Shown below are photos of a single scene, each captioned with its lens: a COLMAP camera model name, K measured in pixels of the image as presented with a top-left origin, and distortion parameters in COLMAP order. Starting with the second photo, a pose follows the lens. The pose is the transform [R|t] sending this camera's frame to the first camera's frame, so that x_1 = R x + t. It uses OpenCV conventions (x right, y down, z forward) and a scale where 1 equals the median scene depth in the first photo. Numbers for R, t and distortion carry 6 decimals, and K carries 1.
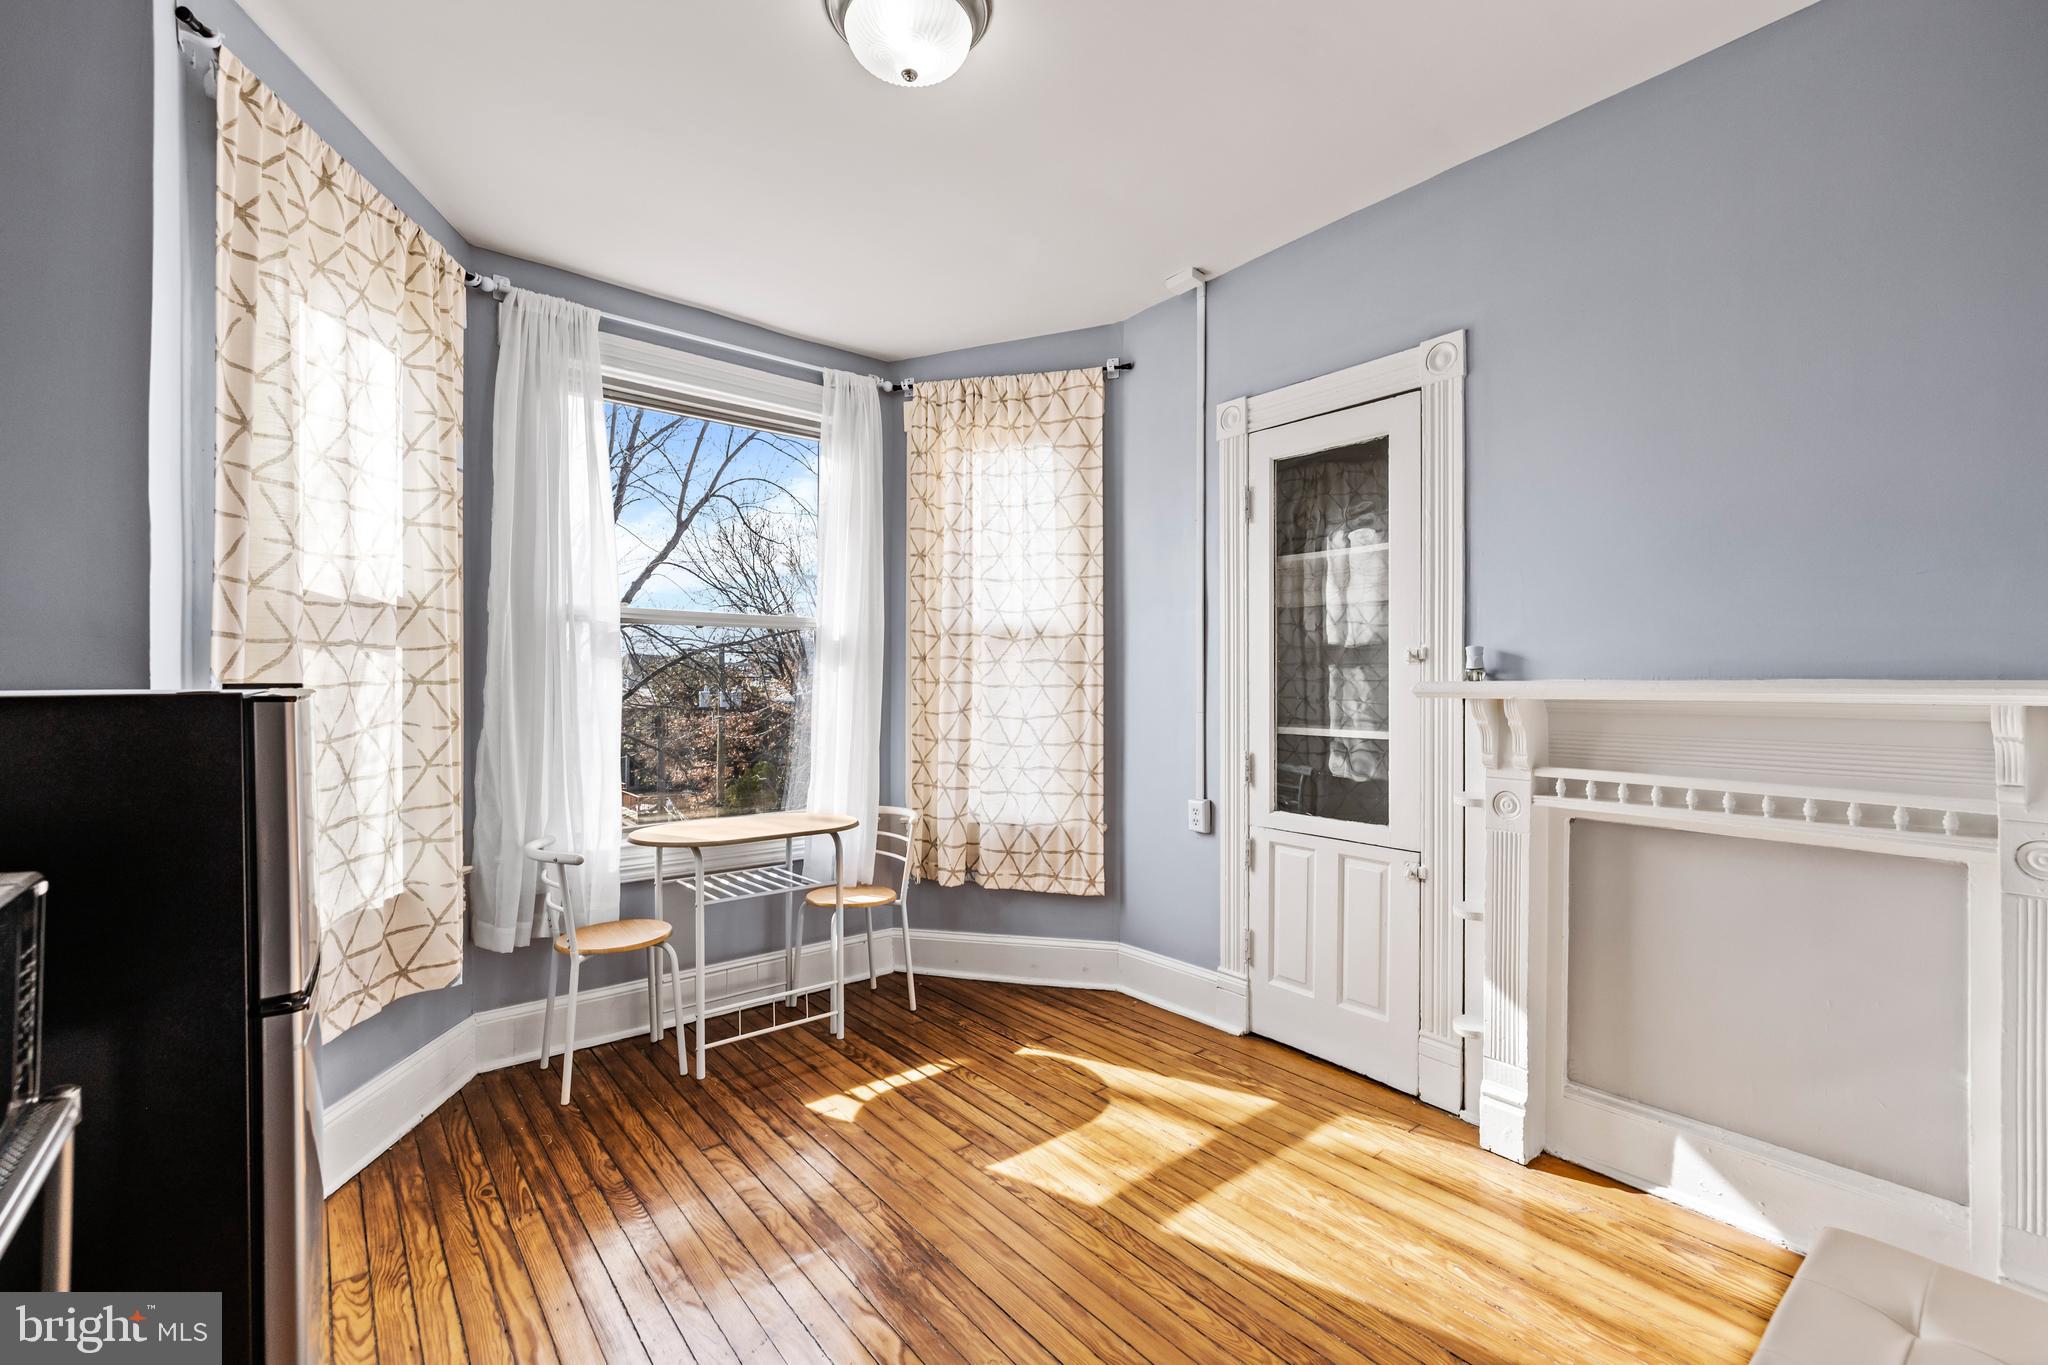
lens RADIAL K [[867.2, 0, 1018.9], [0, 867.2, 683.9], [0, 0, 1]] dist [0.000726, 0.001081]
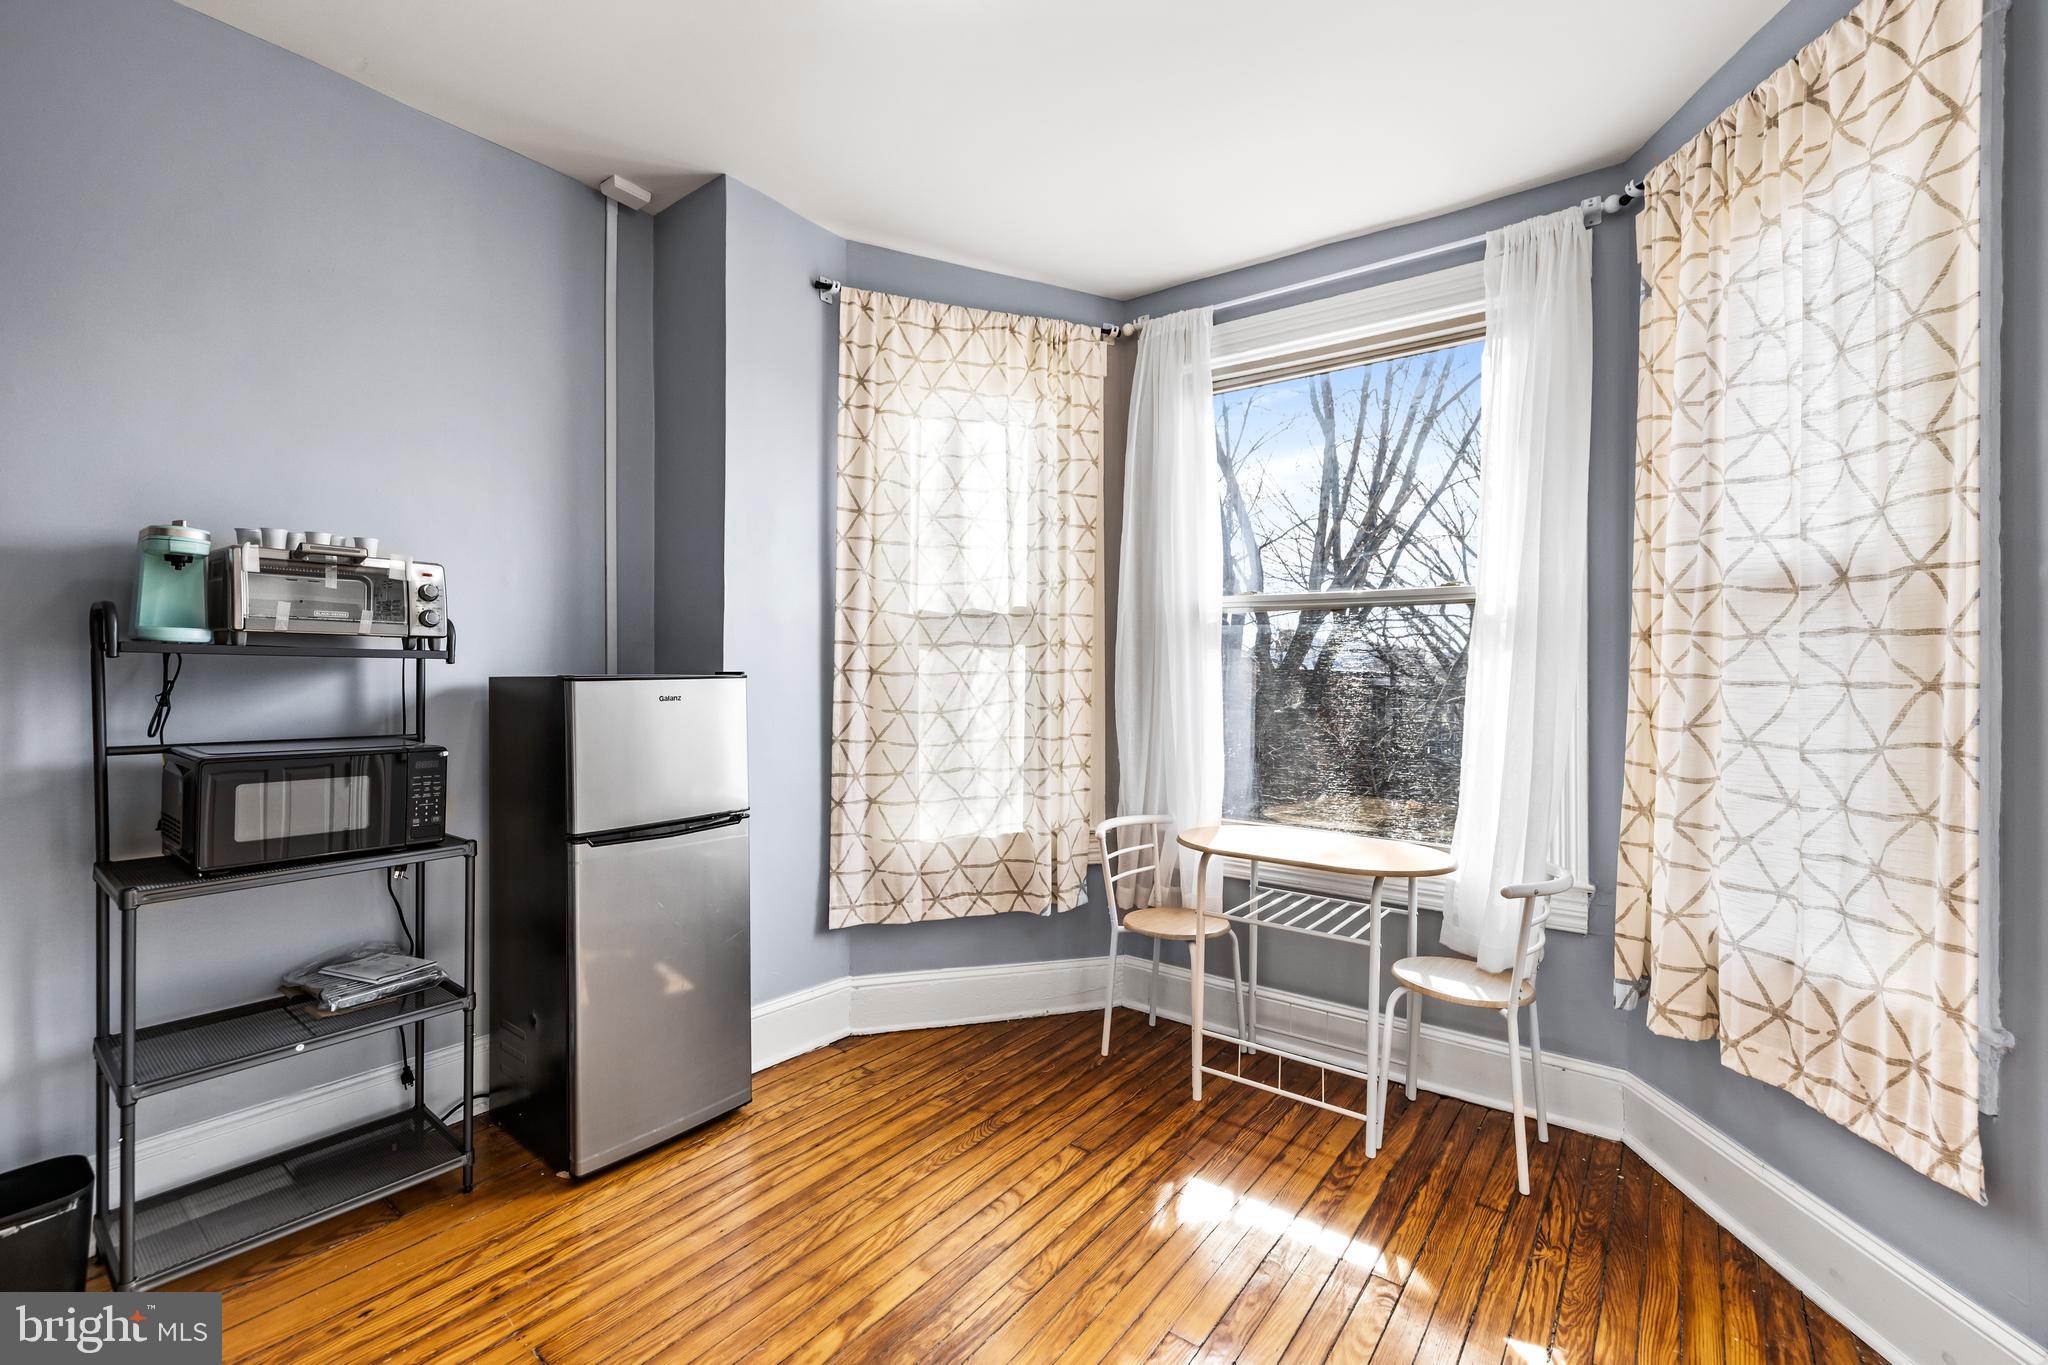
lens RADIAL K [[867.2, 0, 1025.3], [0, 867.2, 673.1], [0, 0, 1]] dist [0.000726, 0.001081]
pose [[0.240603, 0.004990, -0.970611, 0.465129], [-0.005702, 0.999977, 0.003727, -0.004086], [0.970607, 0.004638, 0.240626, 0.565906]]
